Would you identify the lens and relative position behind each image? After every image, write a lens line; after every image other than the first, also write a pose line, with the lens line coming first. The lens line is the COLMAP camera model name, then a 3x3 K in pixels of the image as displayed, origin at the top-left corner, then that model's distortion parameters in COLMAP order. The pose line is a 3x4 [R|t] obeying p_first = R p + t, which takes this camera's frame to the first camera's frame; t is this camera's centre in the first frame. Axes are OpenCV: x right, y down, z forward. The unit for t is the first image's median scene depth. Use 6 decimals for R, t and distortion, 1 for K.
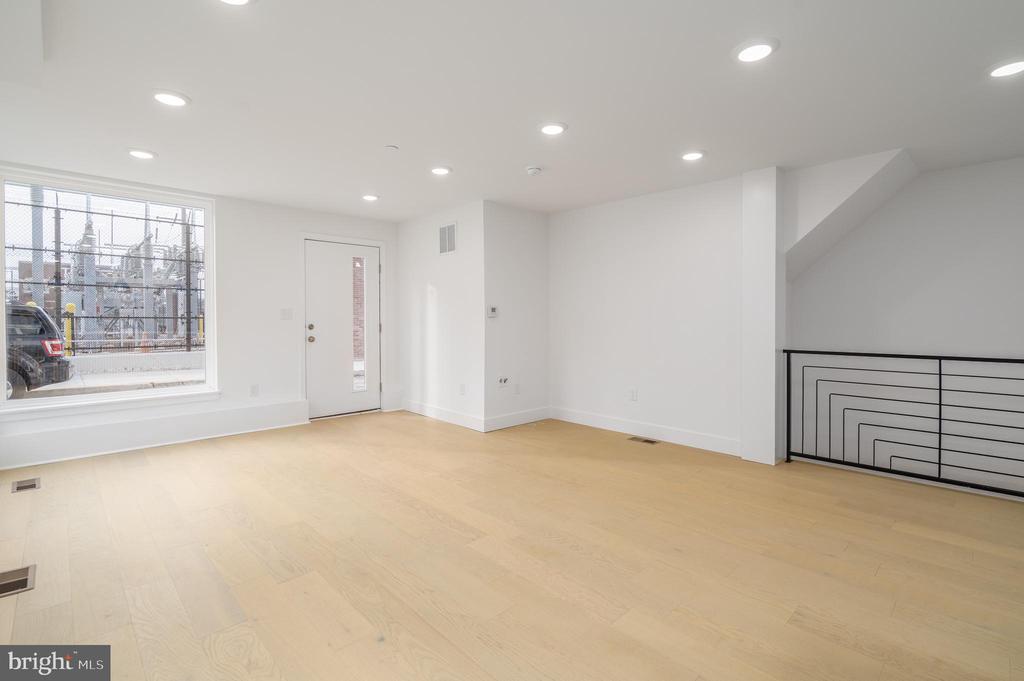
lens RADIAL K [[474.2, 0, 503.4], [0, 474.2, 331.2], [0, 0, 1]] dist [-0.008153, 0.004249]
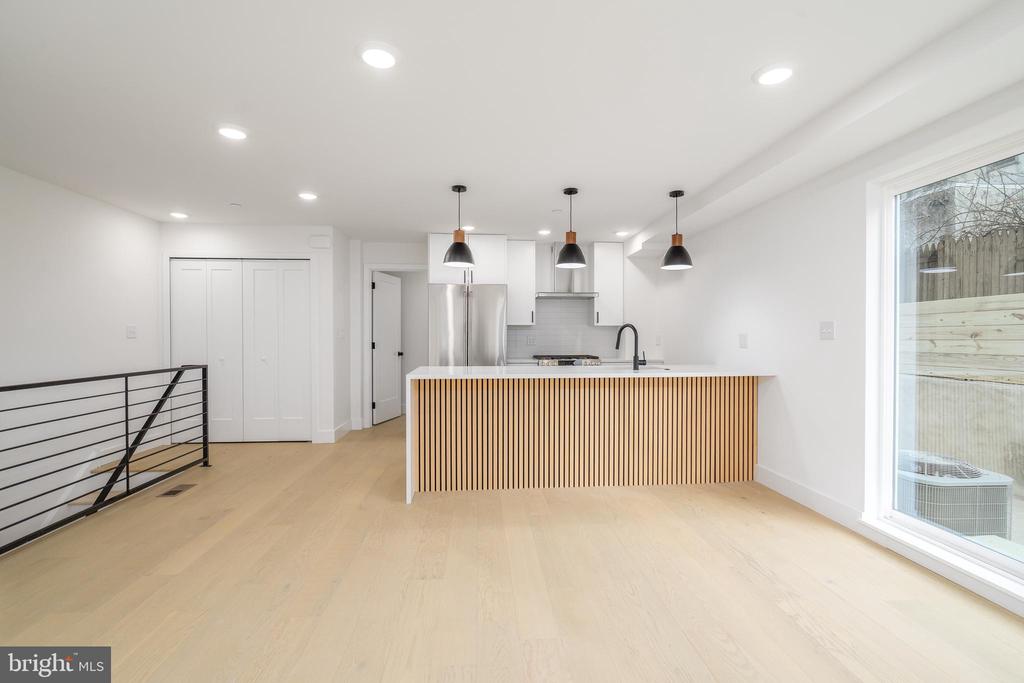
lens RADIAL K [[474.2, 0, 514.0], [0, 474.2, 341.4], [0, 0, 1]] dist [-0.008153, 0.004249]
pose [[-0.771780, -0.007569, 0.635844, -0.122744], [0.017660, 0.999288, 0.033331, -0.016803], [-0.635644, 0.036954, -0.771097, 0.660711]]
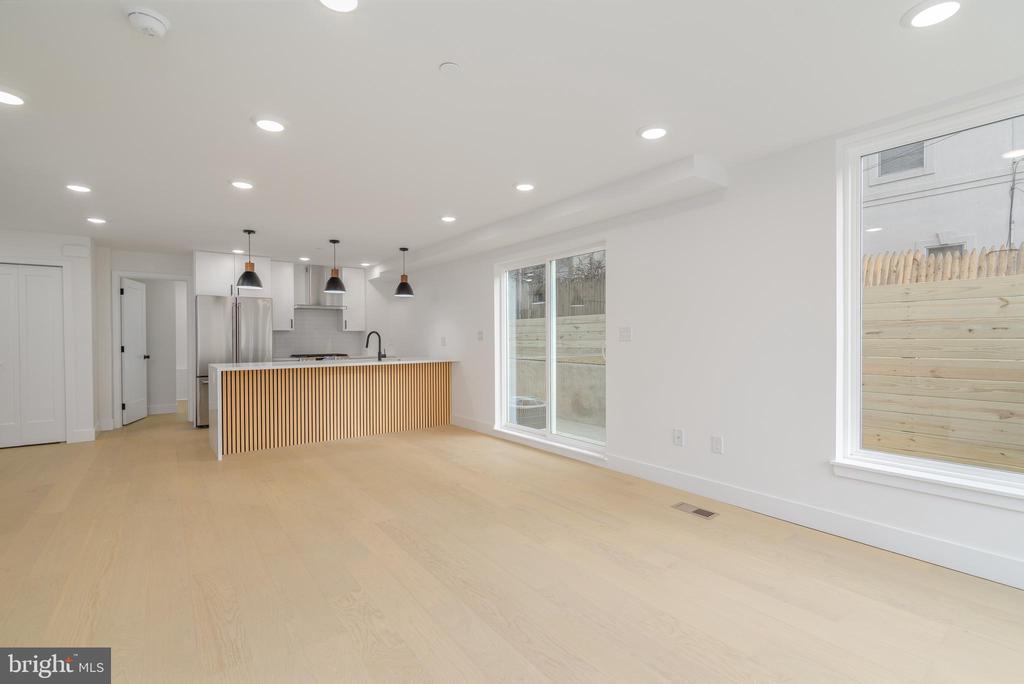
lens RADIAL K [[474.2, 0, 516.7], [0, 474.2, 341.2], [0, 0, 1]] dist [-0.008153, 0.004249]
pose [[-0.992672, 0.002766, 0.120808, -0.275147], [0.007293, 0.999287, 0.037049, -0.032390], [-0.120619, 0.037659, -0.991984, 1.084915]]
